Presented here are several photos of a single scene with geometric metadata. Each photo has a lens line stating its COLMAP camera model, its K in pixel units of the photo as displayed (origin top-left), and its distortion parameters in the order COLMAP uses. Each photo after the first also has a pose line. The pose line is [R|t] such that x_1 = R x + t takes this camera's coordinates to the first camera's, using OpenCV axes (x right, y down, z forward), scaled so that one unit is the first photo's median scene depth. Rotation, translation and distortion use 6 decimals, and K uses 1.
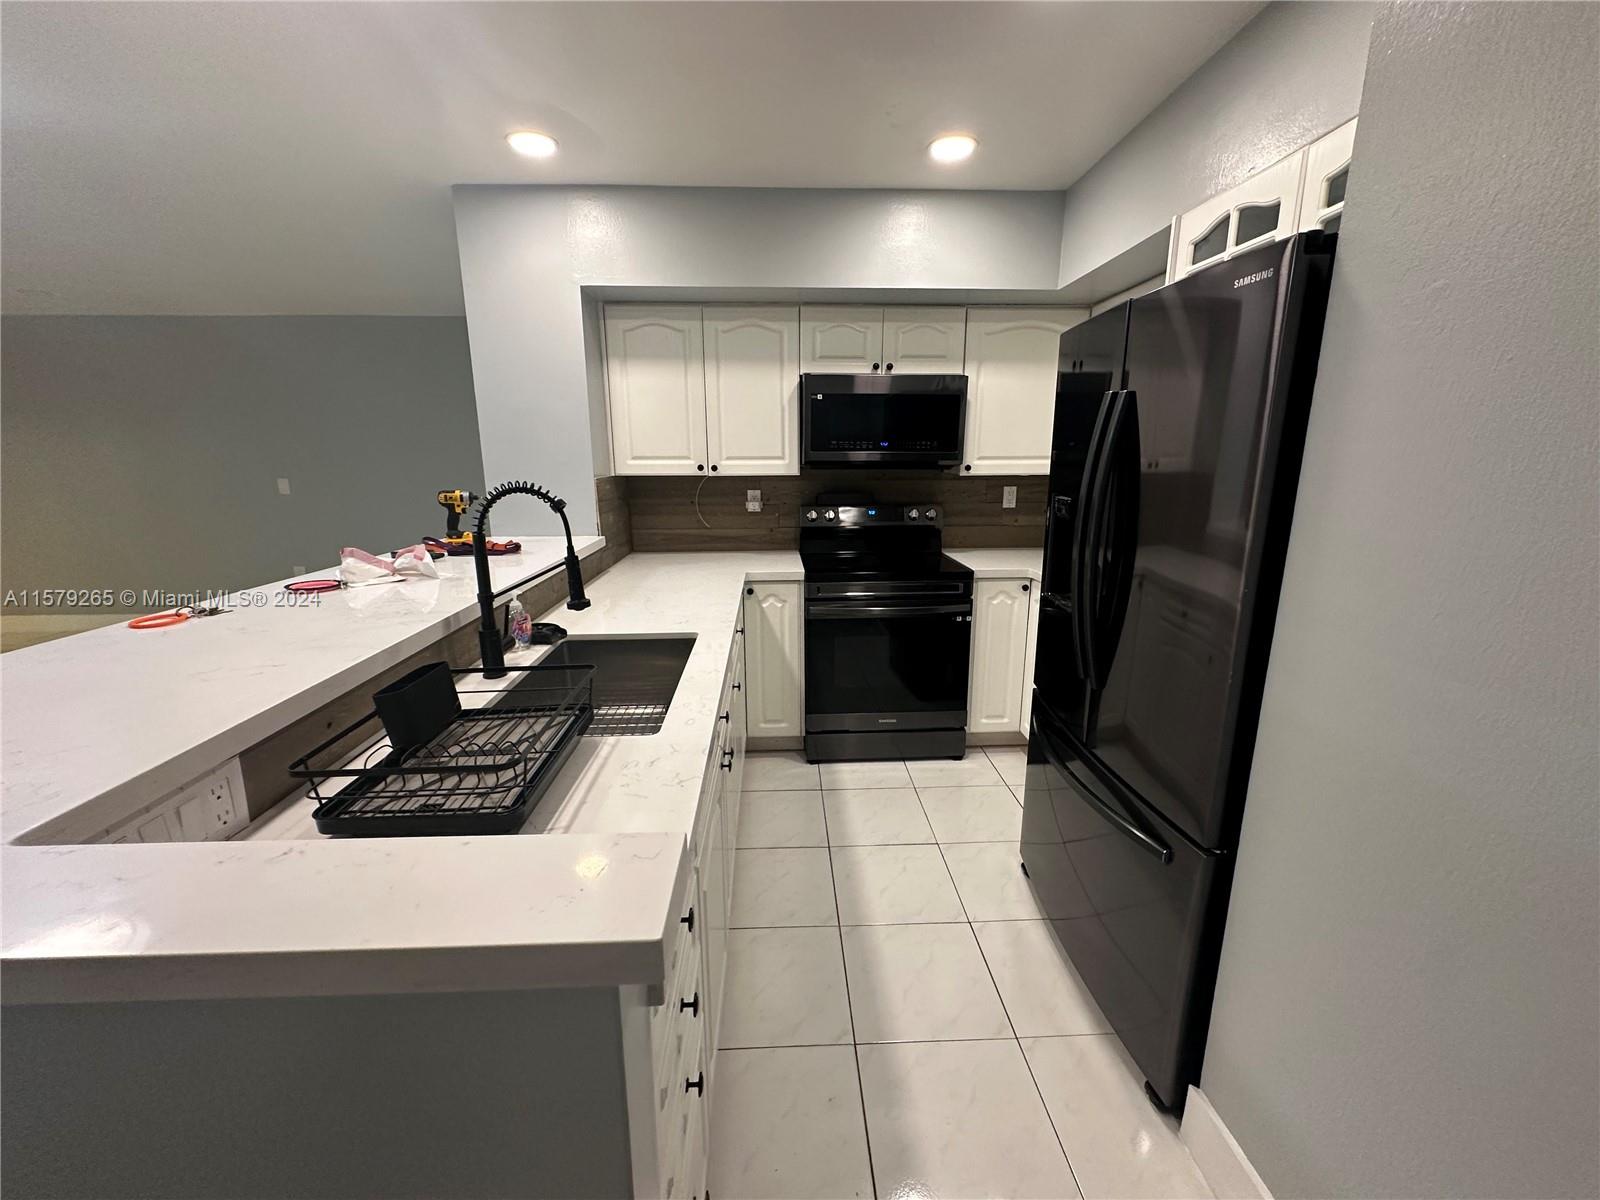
lens RADIAL K [[624.1, 0, 799.4], [0, 624.1, 595.4], [0, 0, 1]] dist [-0.001864, -0.000134]
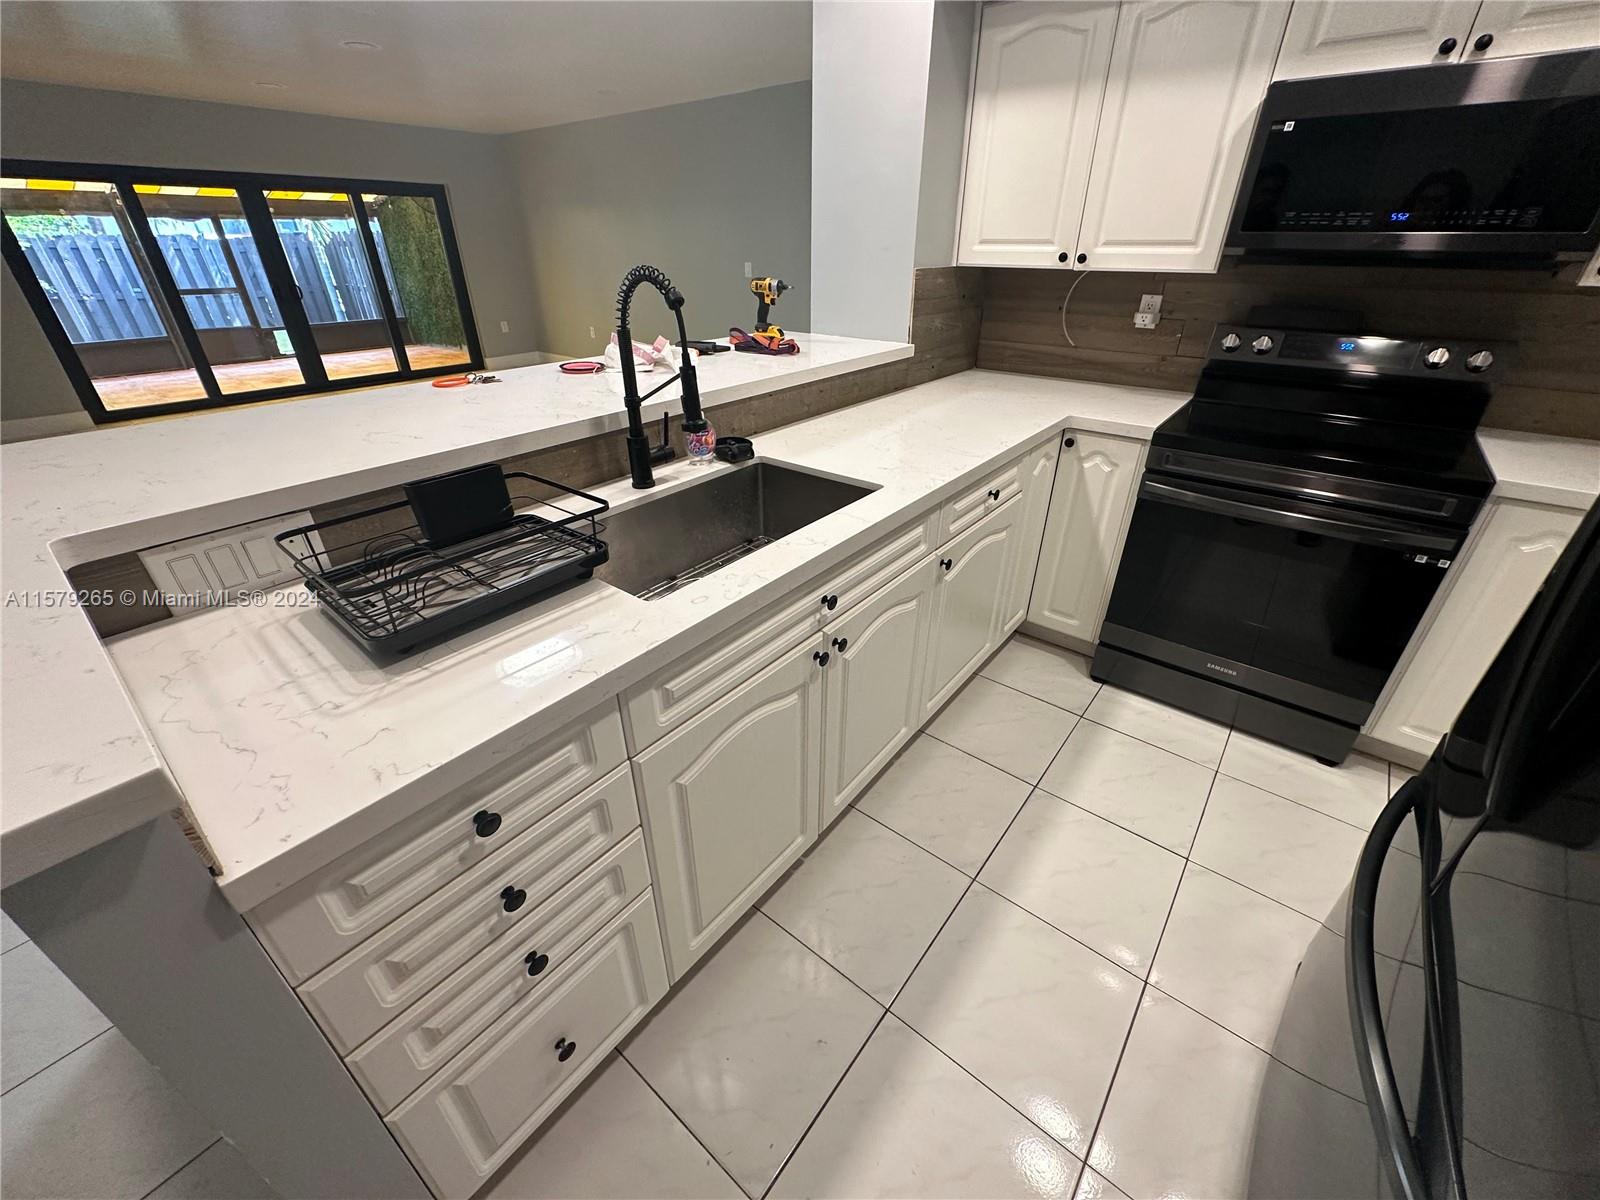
lens RADIAL K [[635.0, 0, 803.0], [0, 635.0, 595.1], [0, 0, 1]] dist [-0.001196, 0.000251]
pose [[0.760154, 0.320689, -0.565089, 0.163038], [-0.148144, 0.932346, 0.329826, -0.038895], [0.632629, -0.167004, 0.756234, 0.194452]]
